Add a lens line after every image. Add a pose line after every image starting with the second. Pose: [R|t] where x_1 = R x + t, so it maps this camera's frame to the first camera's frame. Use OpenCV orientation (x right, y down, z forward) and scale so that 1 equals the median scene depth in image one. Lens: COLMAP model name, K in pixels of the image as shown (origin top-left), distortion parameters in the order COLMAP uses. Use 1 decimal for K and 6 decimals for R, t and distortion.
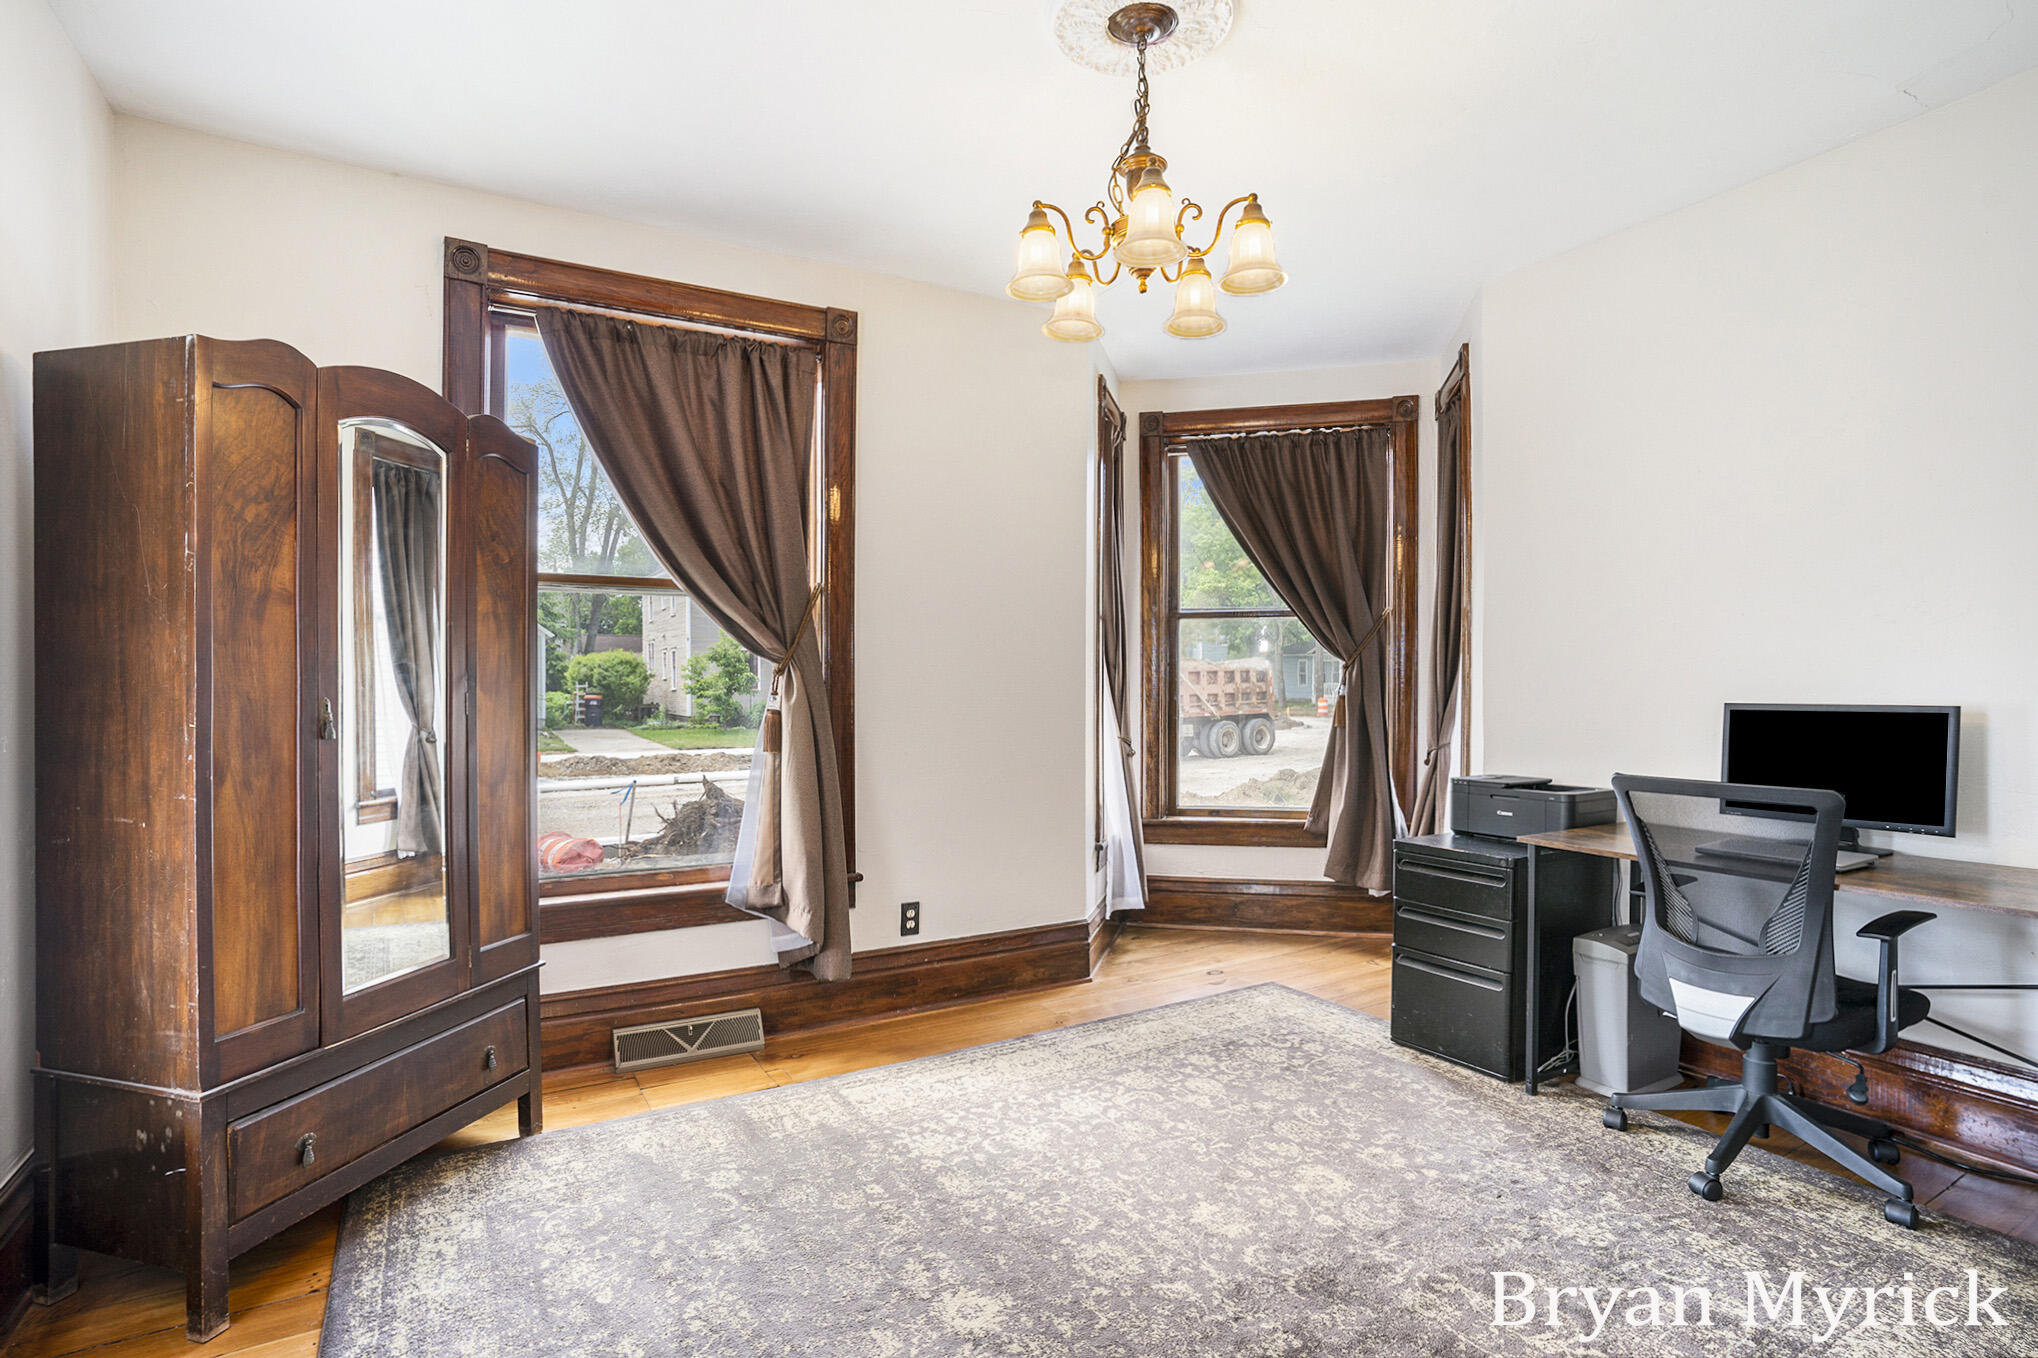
lens RADIAL K [[1023.7, 0, 988.5], [0, 1023.7, 657.4], [0, 0, 1]] dist [-0.056144, 0.014202]
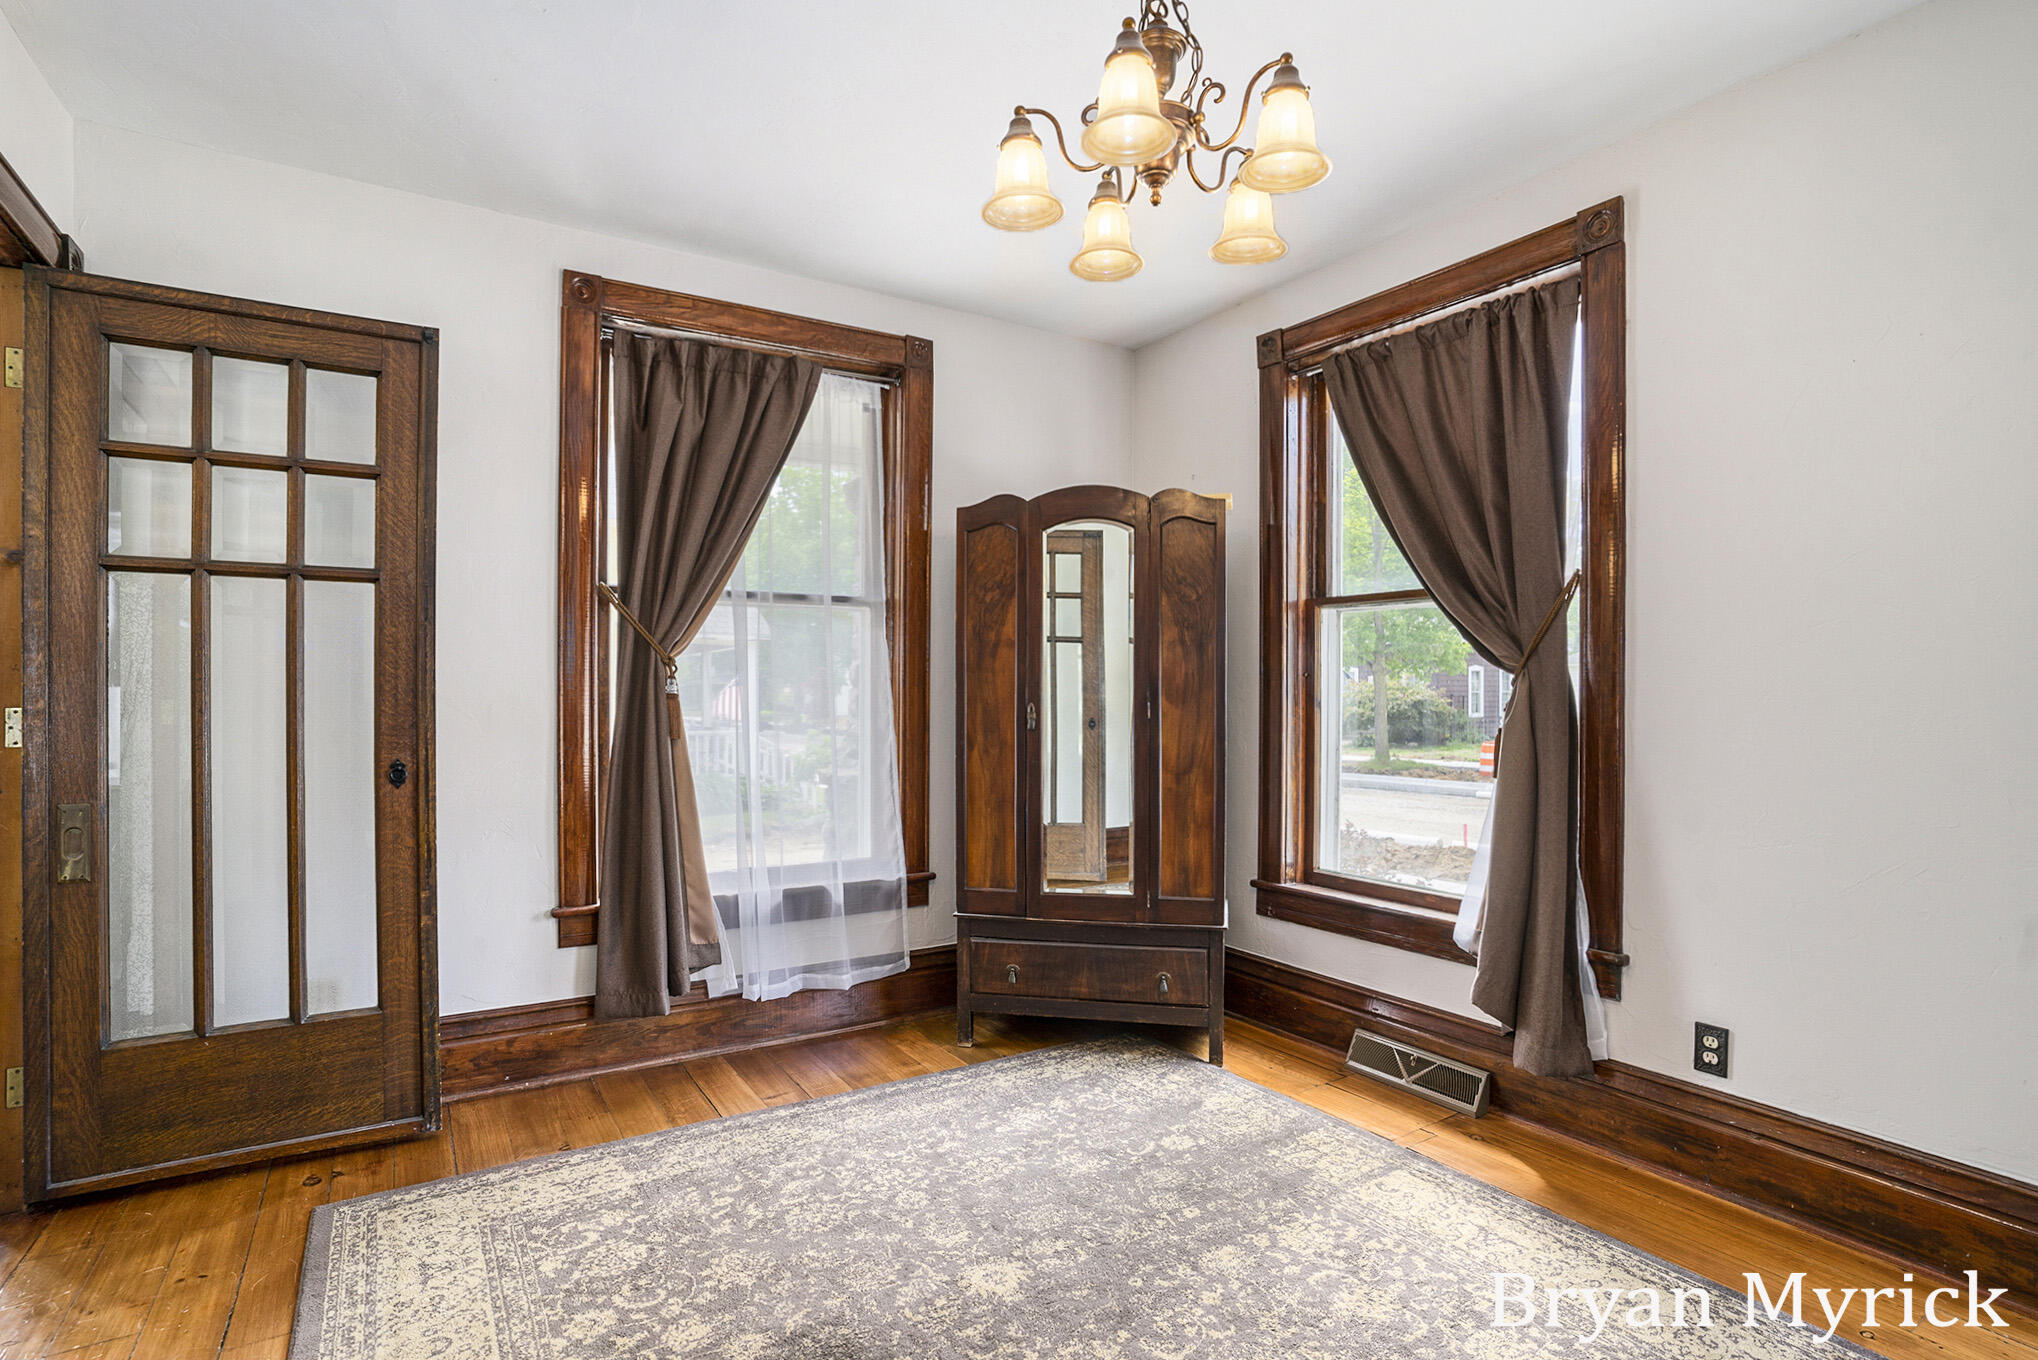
lens RADIAL K [[1023.7, 0, 1049.8], [0, 1023.7, 686.9], [0, 0, 1]] dist [-0.056144, 0.014202]
pose [[0.040726, -0.013797, -0.999075, 0.821656], [0.014736, 0.999804, -0.013206, 0.029709], [0.999062, -0.014185, 0.040921, 0.791938]]
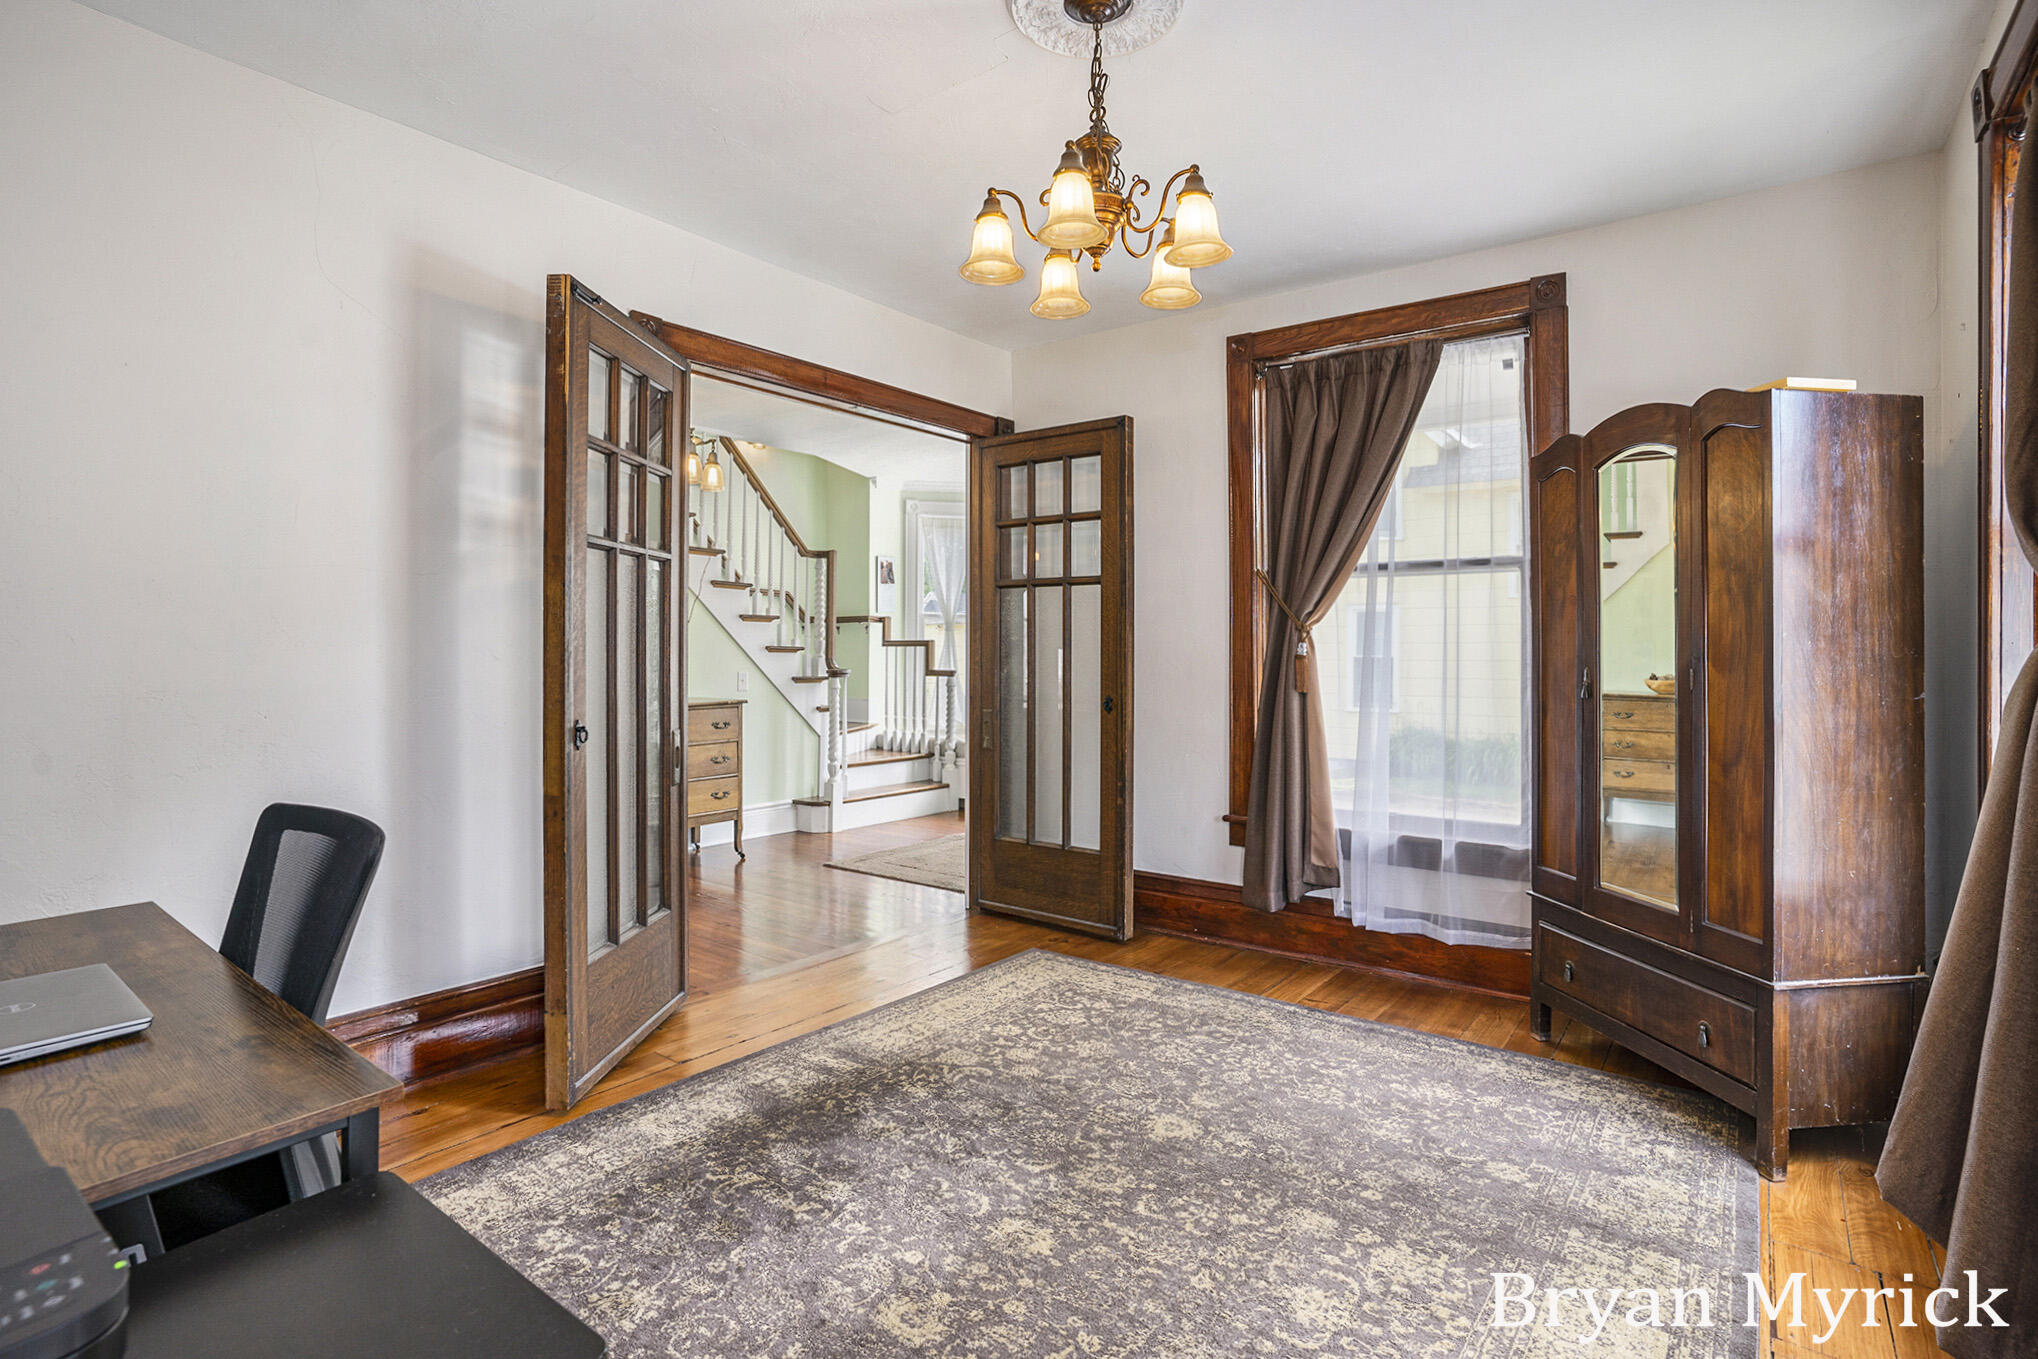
lens RADIAL K [[1030.7, 0, 968.7], [0, 1030.7, 654.5], [0, 0, 1]] dist [-0.003930, 0.003023]
pose [[-0.936850, -0.011591, -0.349539, 0.552595], [-0.007314, 0.999881, -0.013554, 0.038829], [0.349654, -0.010141, -0.936824, 1.689307]]
